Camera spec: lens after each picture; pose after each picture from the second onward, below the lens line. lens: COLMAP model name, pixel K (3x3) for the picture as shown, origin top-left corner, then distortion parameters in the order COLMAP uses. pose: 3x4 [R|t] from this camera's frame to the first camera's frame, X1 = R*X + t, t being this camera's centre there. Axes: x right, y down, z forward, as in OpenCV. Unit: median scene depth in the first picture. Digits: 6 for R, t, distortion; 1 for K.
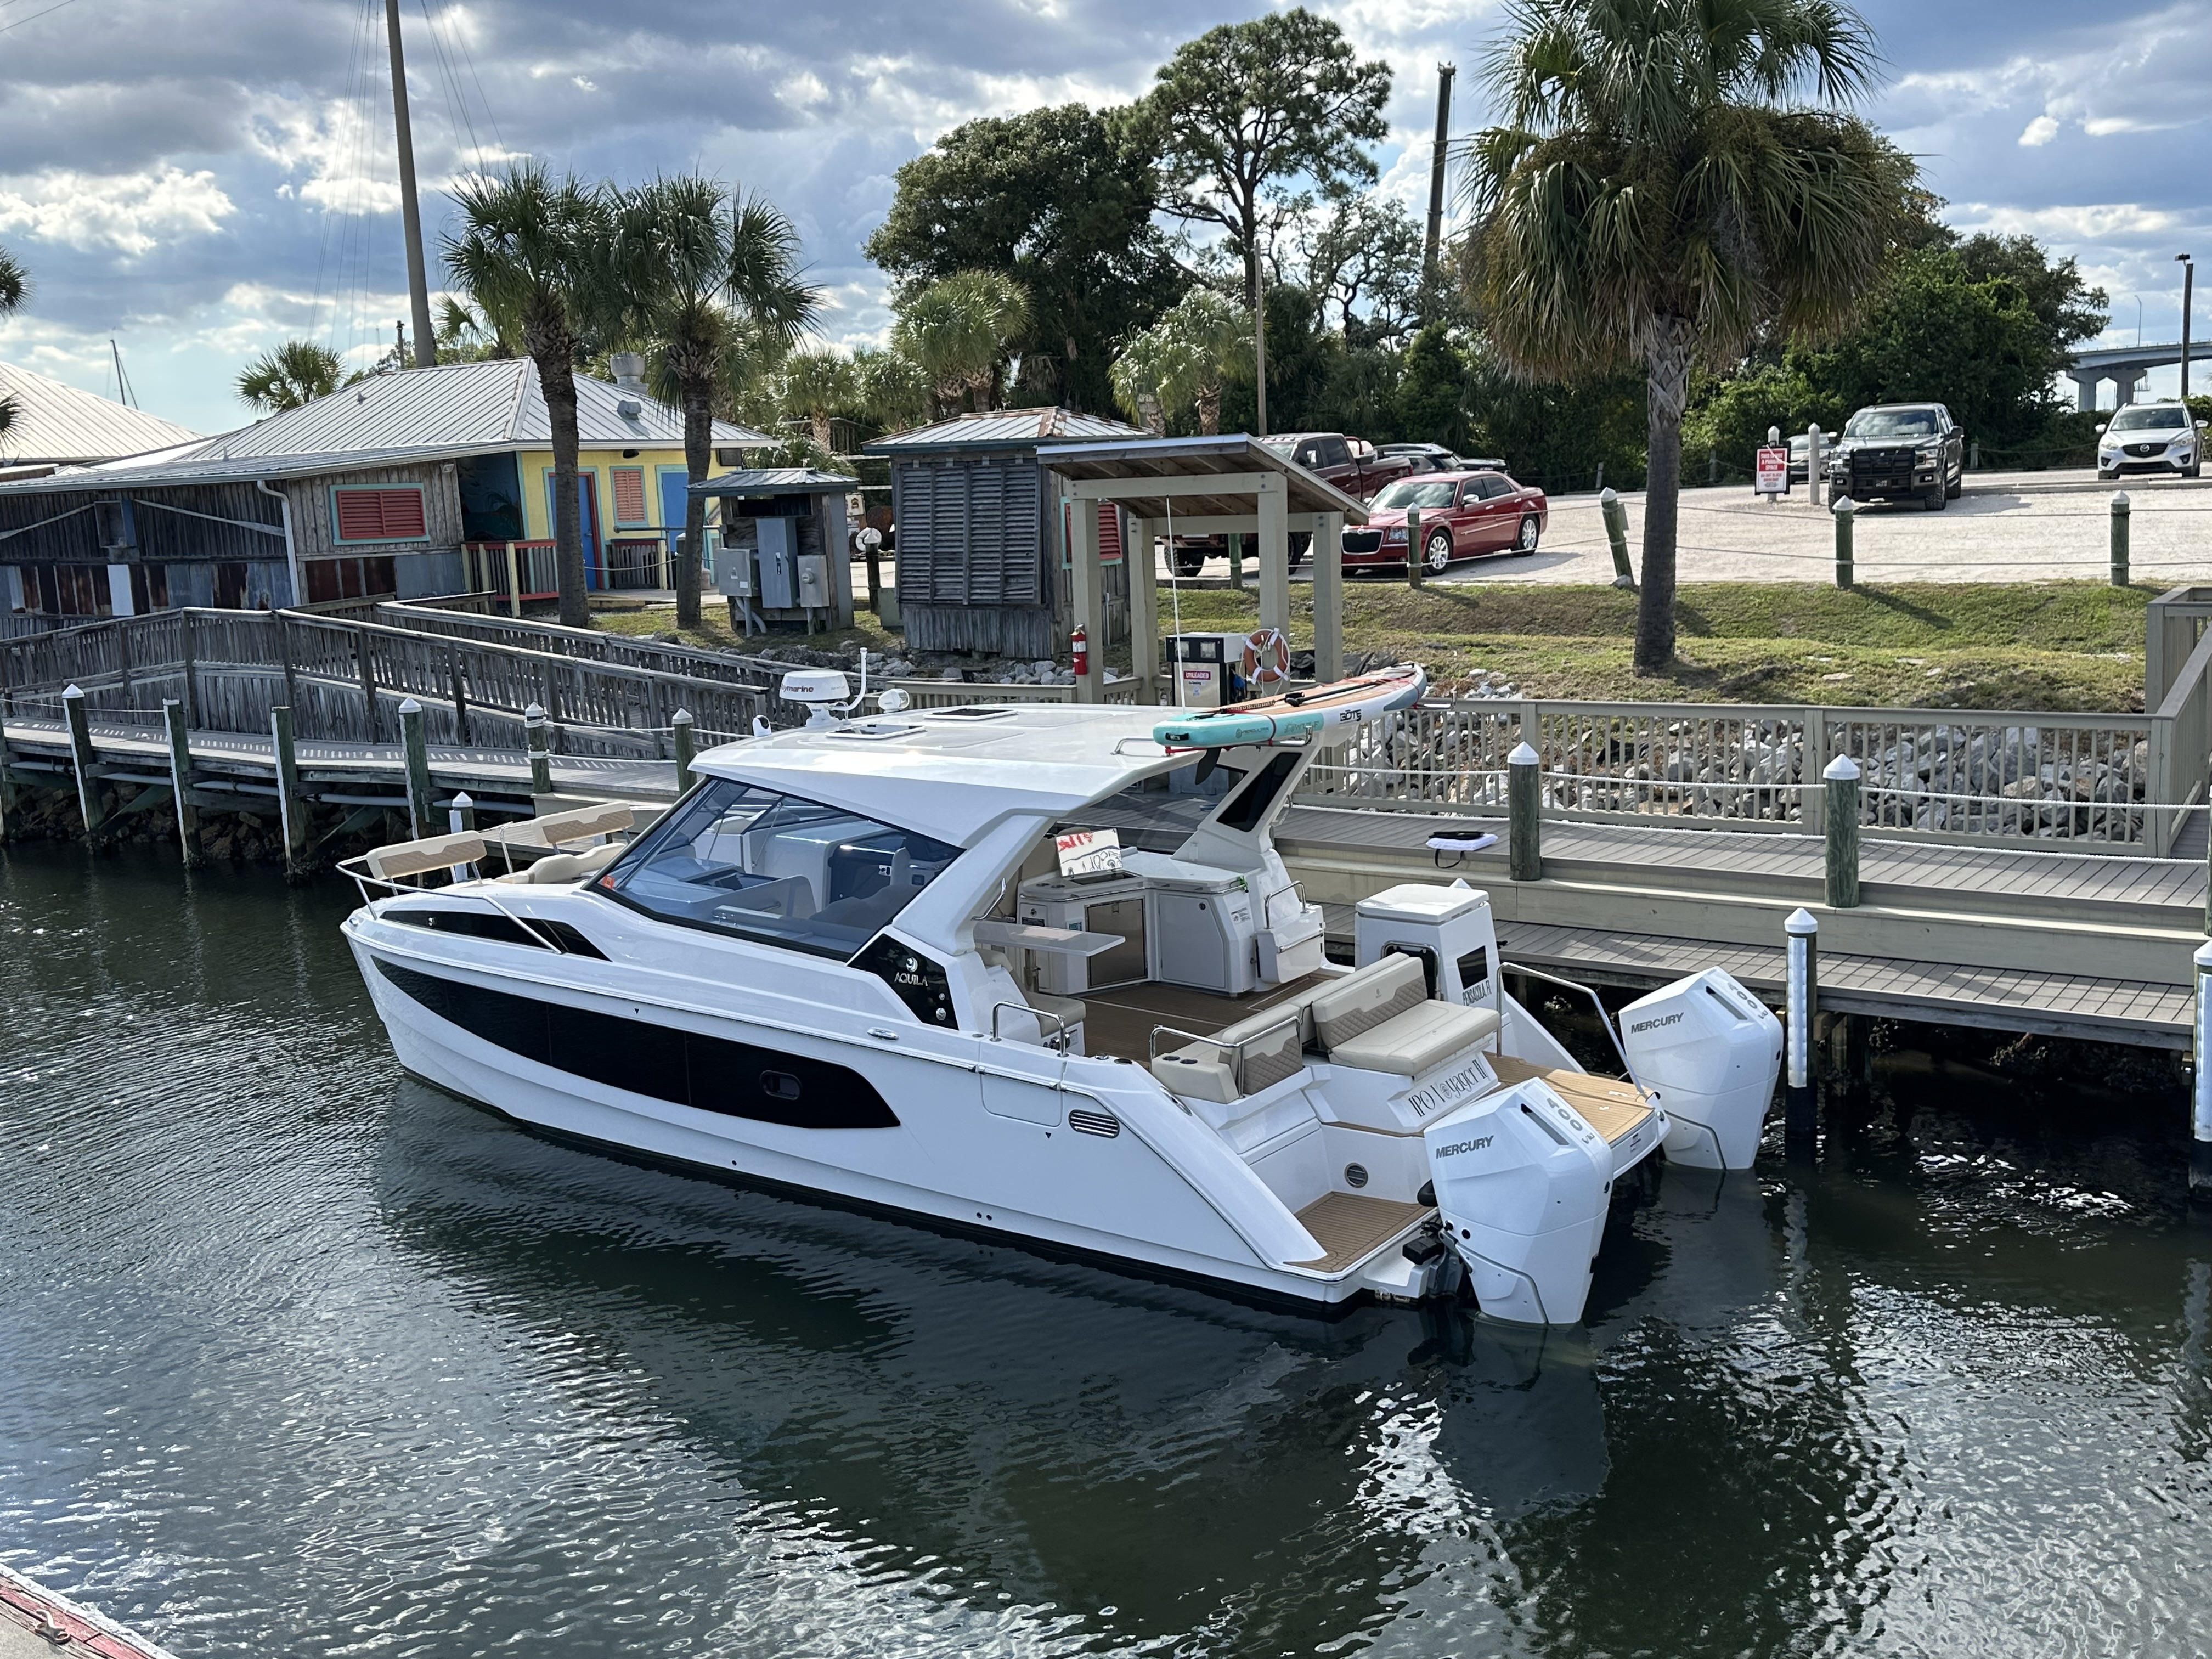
lens RADIAL K [[2059.3, 0, 1098.7], [0, 2059.3, 805.7], [0, 0, 1]] dist [0.101257, 0.000000]
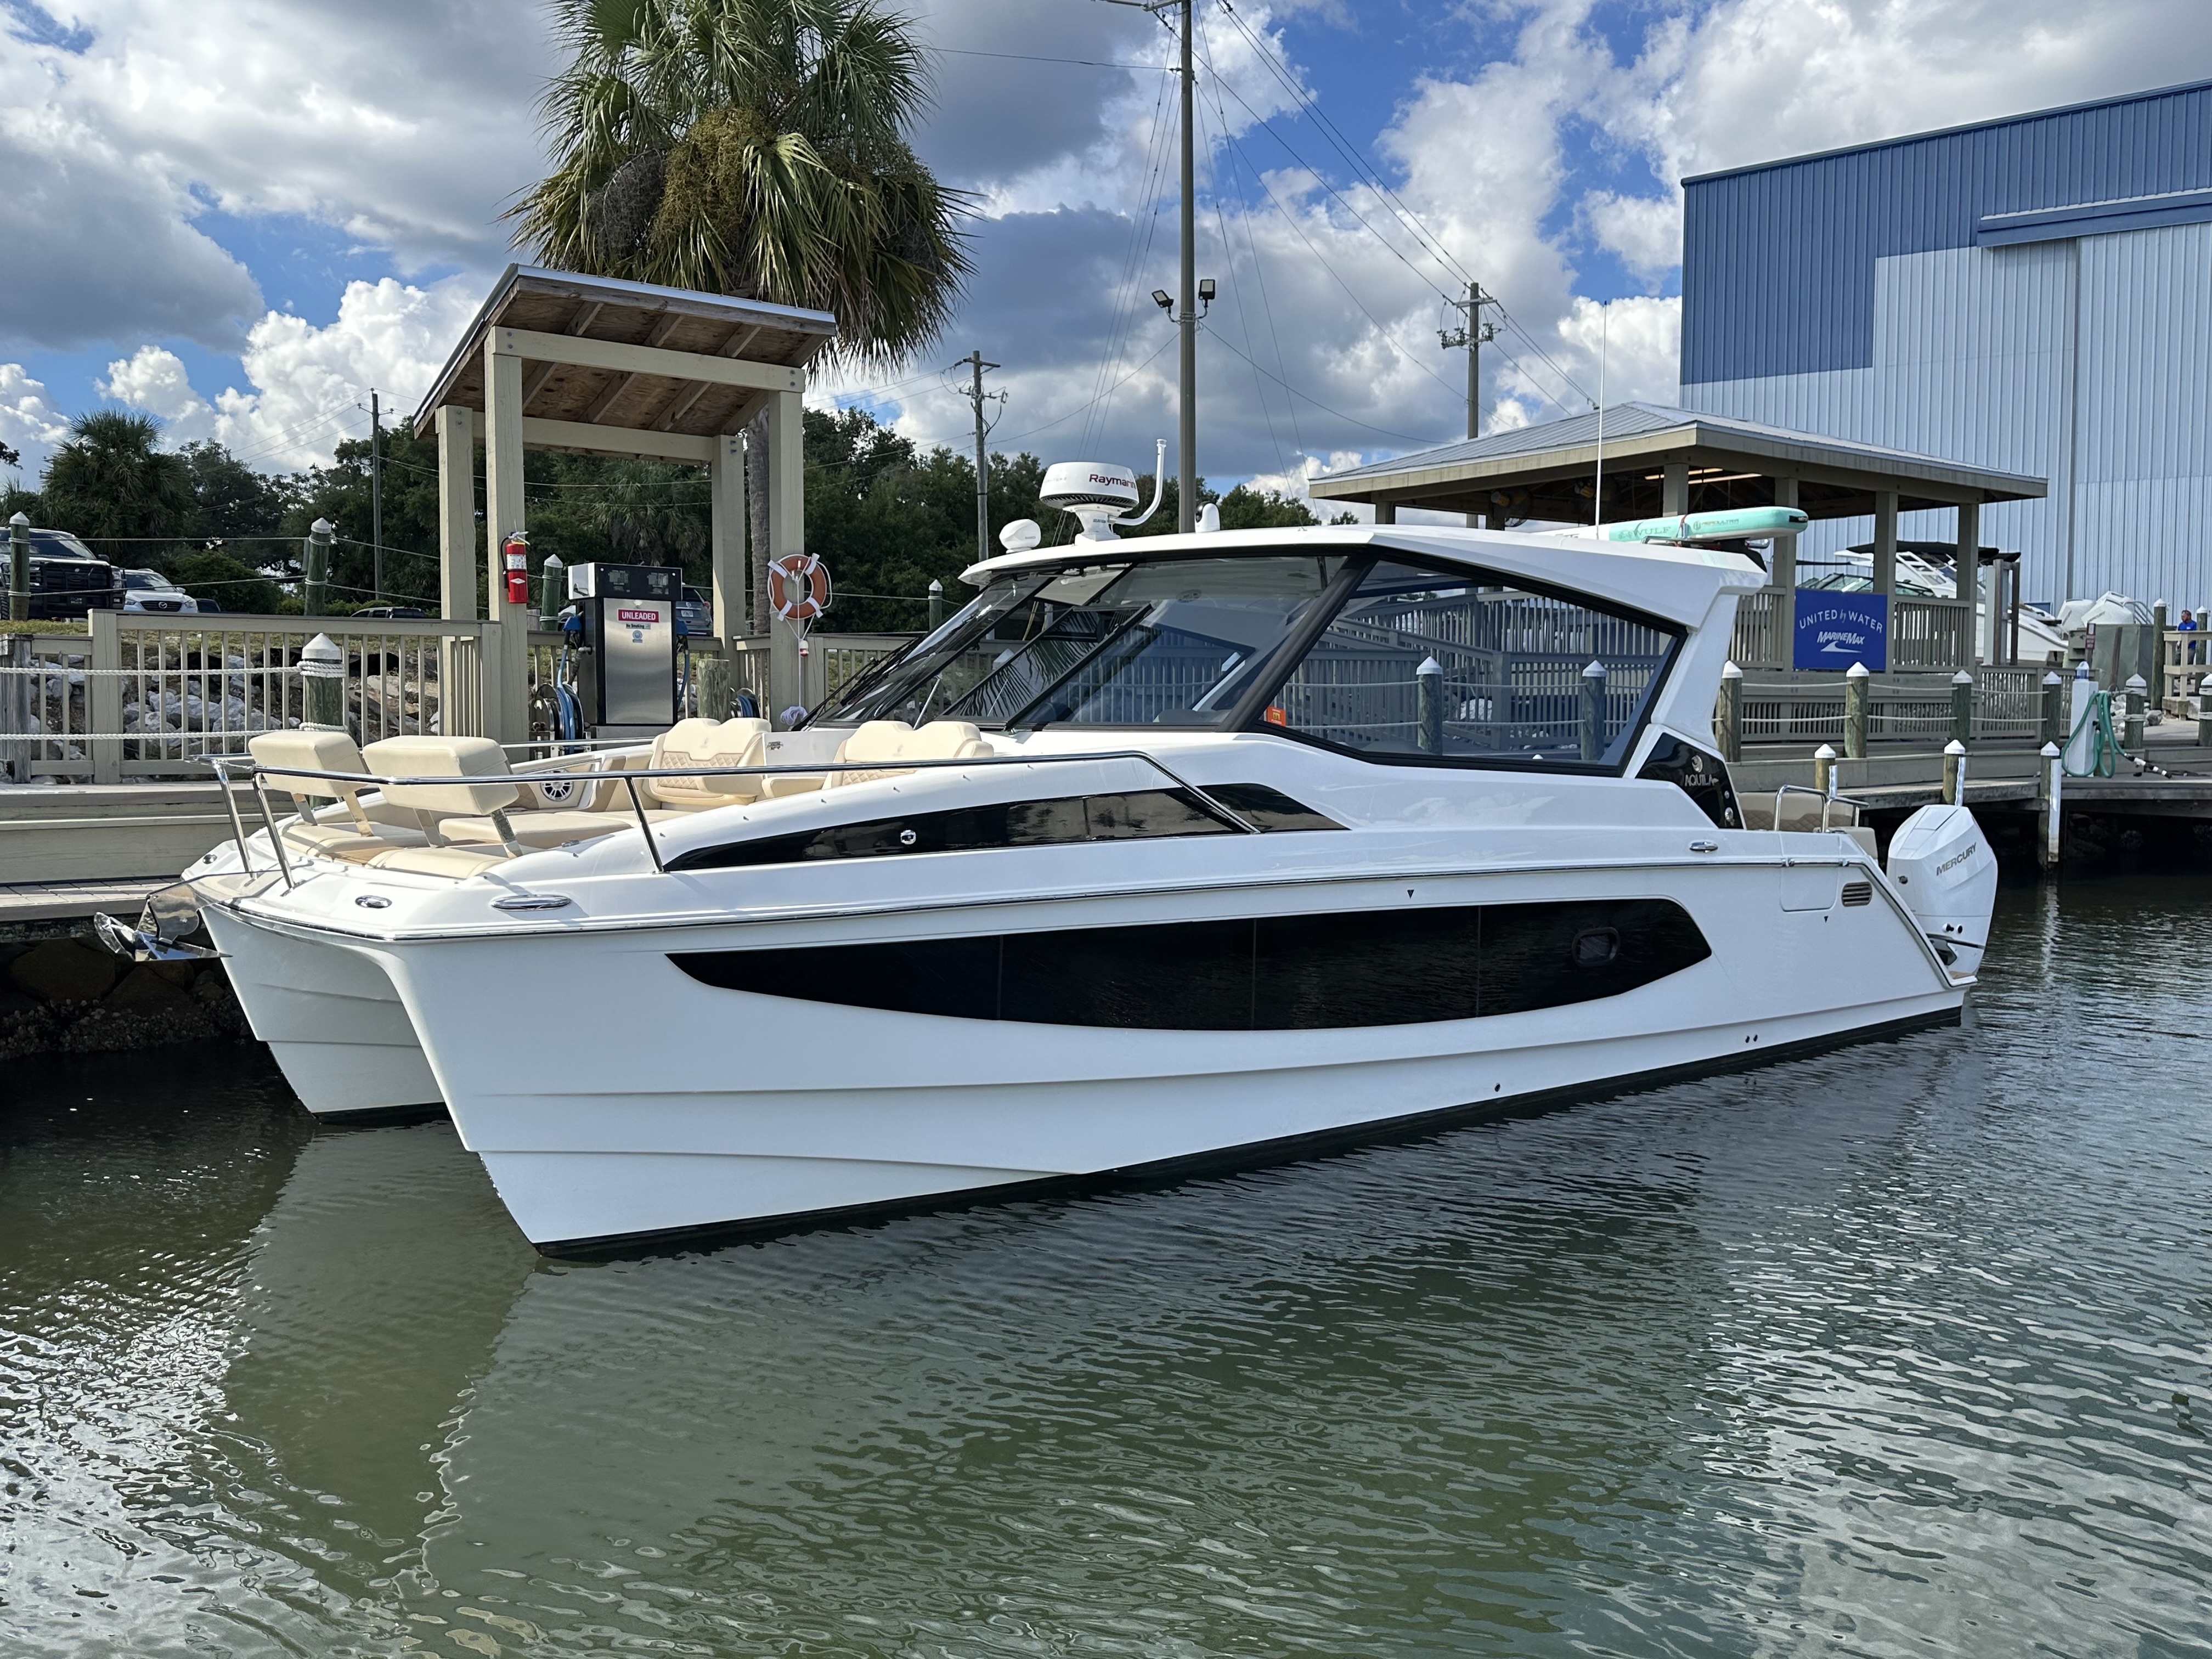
lens RADIAL K [[1821.8, 0, 1106.6], [0, 1821.8, 802.0], [0, 0, 1]] dist [0.032488, -0.036588]
pose [[0.269811, -0.003721, 0.962906, -0.724841], [0.135766, 0.990150, -0.034216, 0.069718], [-0.953294, 0.139962, 0.267658, 0.841515]]
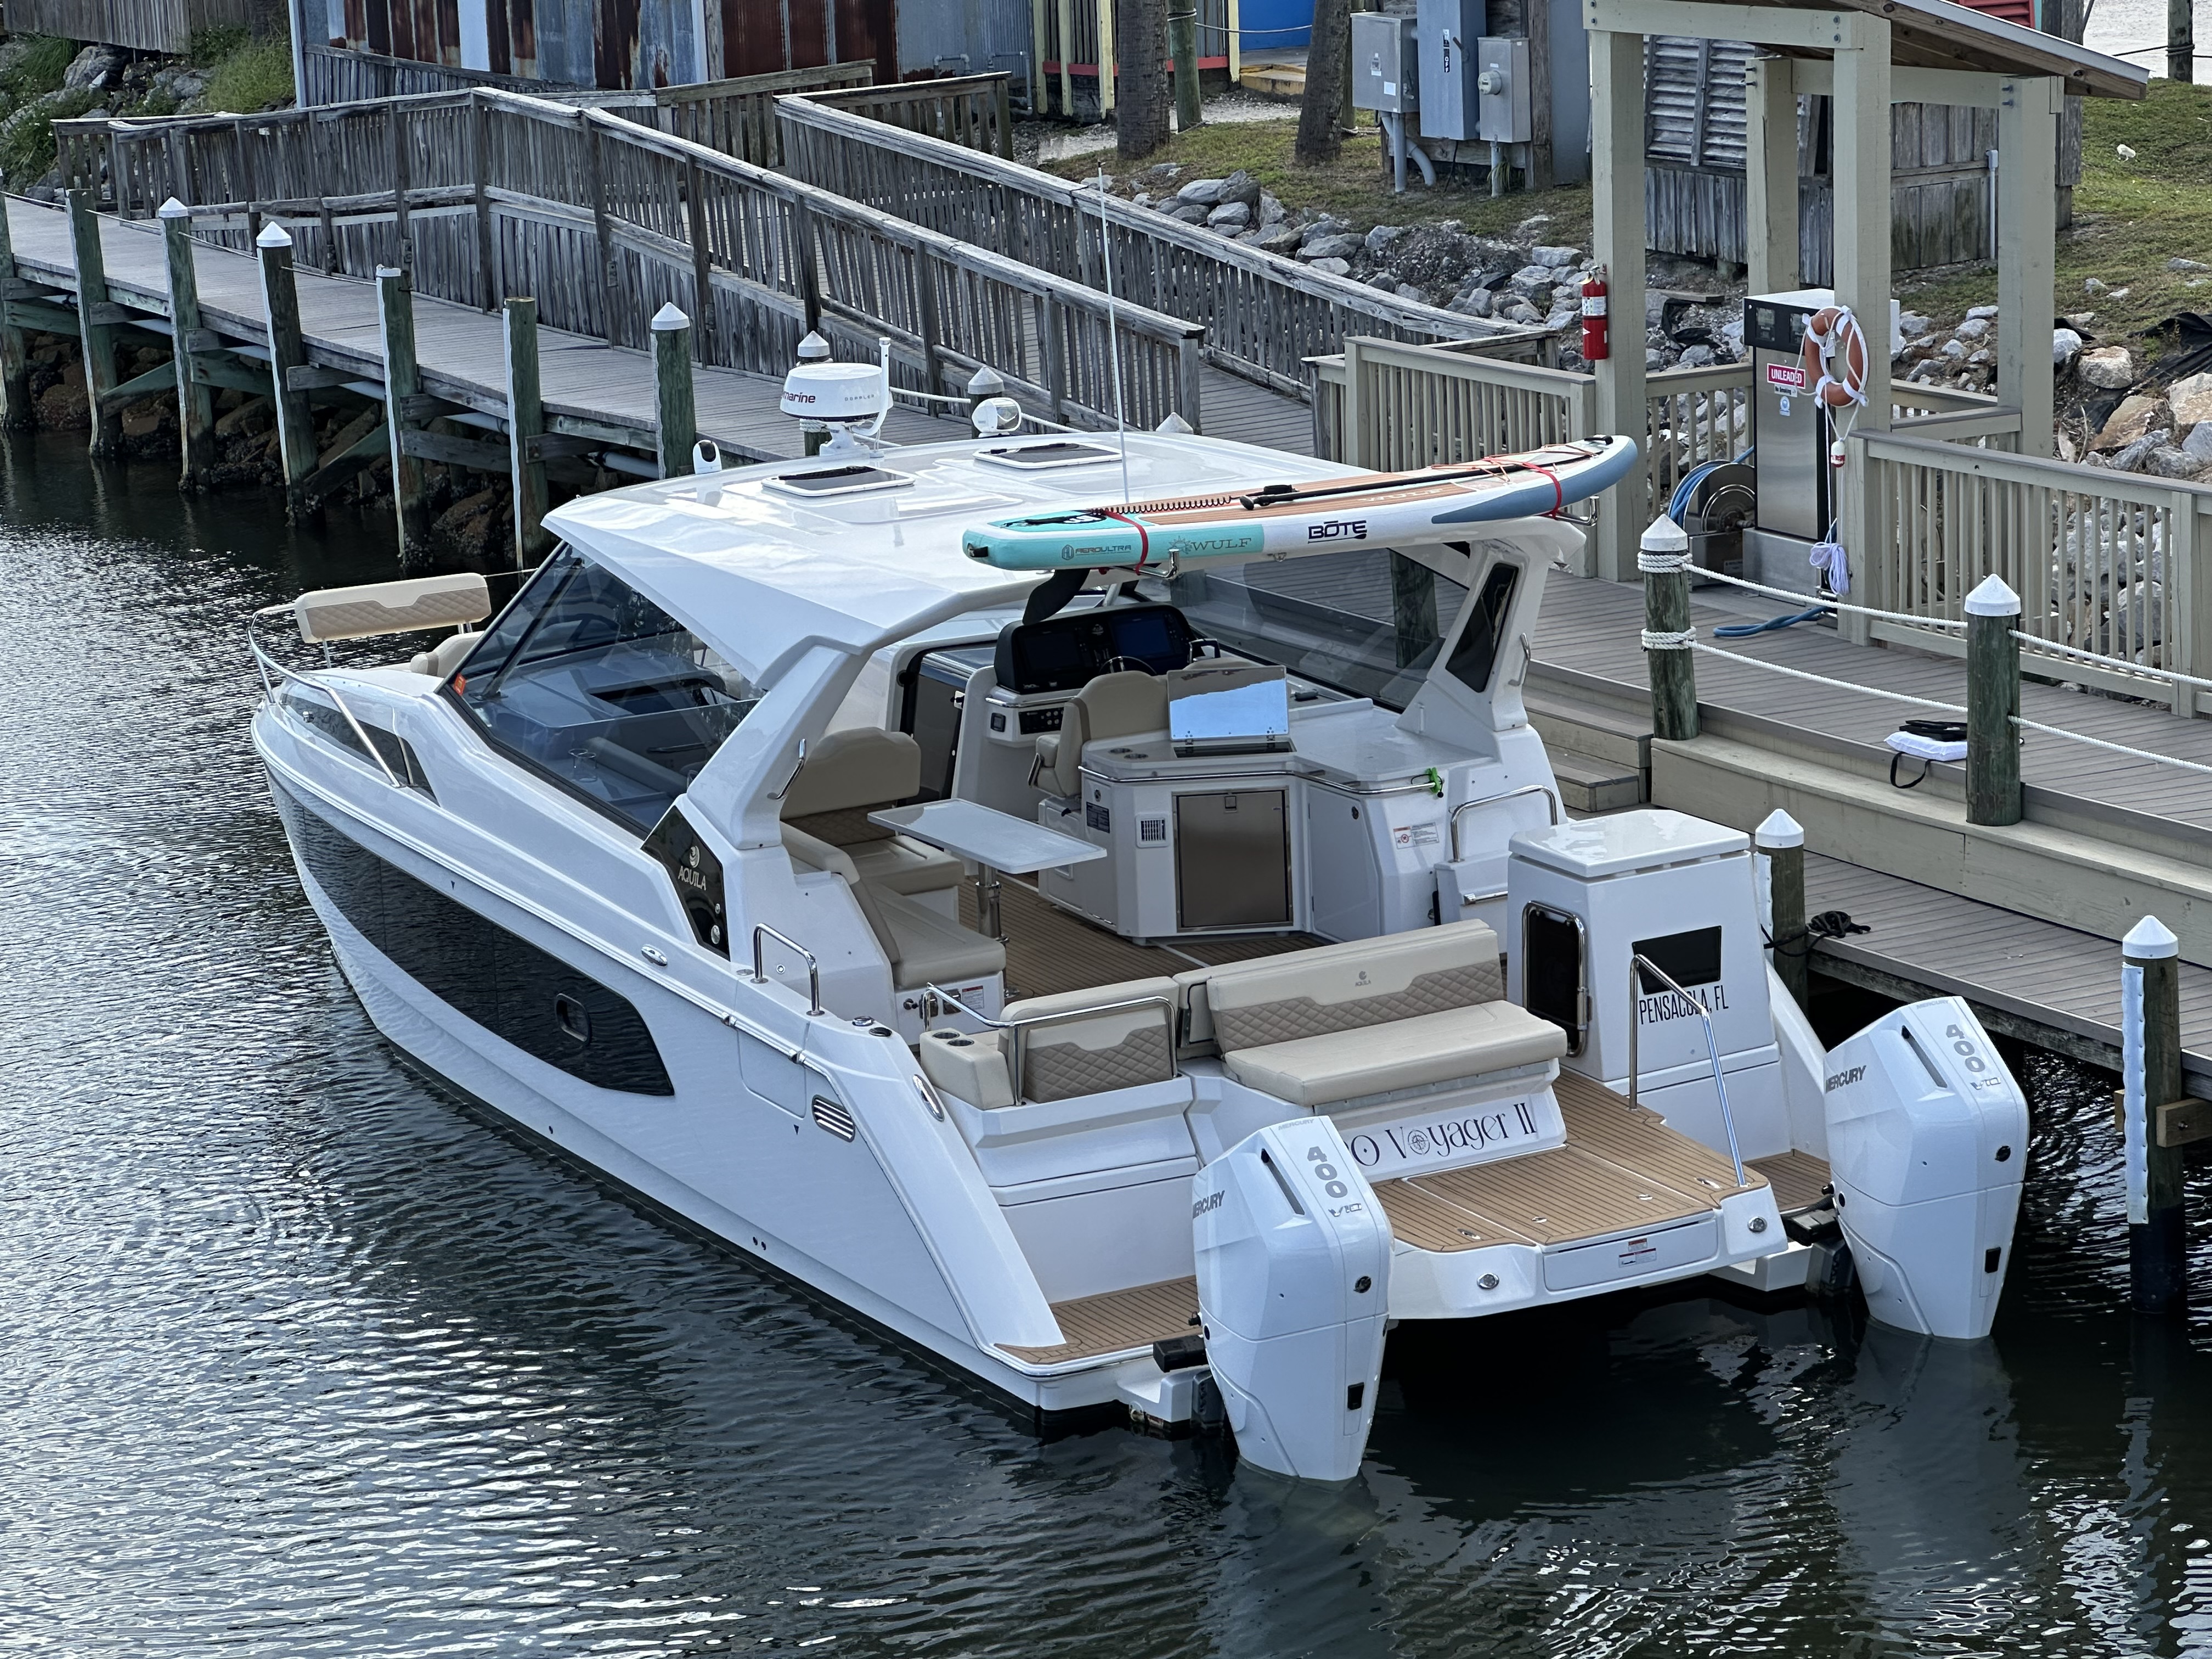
lens RADIAL K [[5467.4, 0, 1112.4], [0, 5467.4, 831.7], [0, 0, 1]] dist [-0.063699, 0.000000]
pose [[0.900910, 0.099171, -0.422523, 0.628292], [-0.065771, 0.993496, 0.092946, -0.083851], [0.428993, -0.055946, 0.901574, -0.427470]]
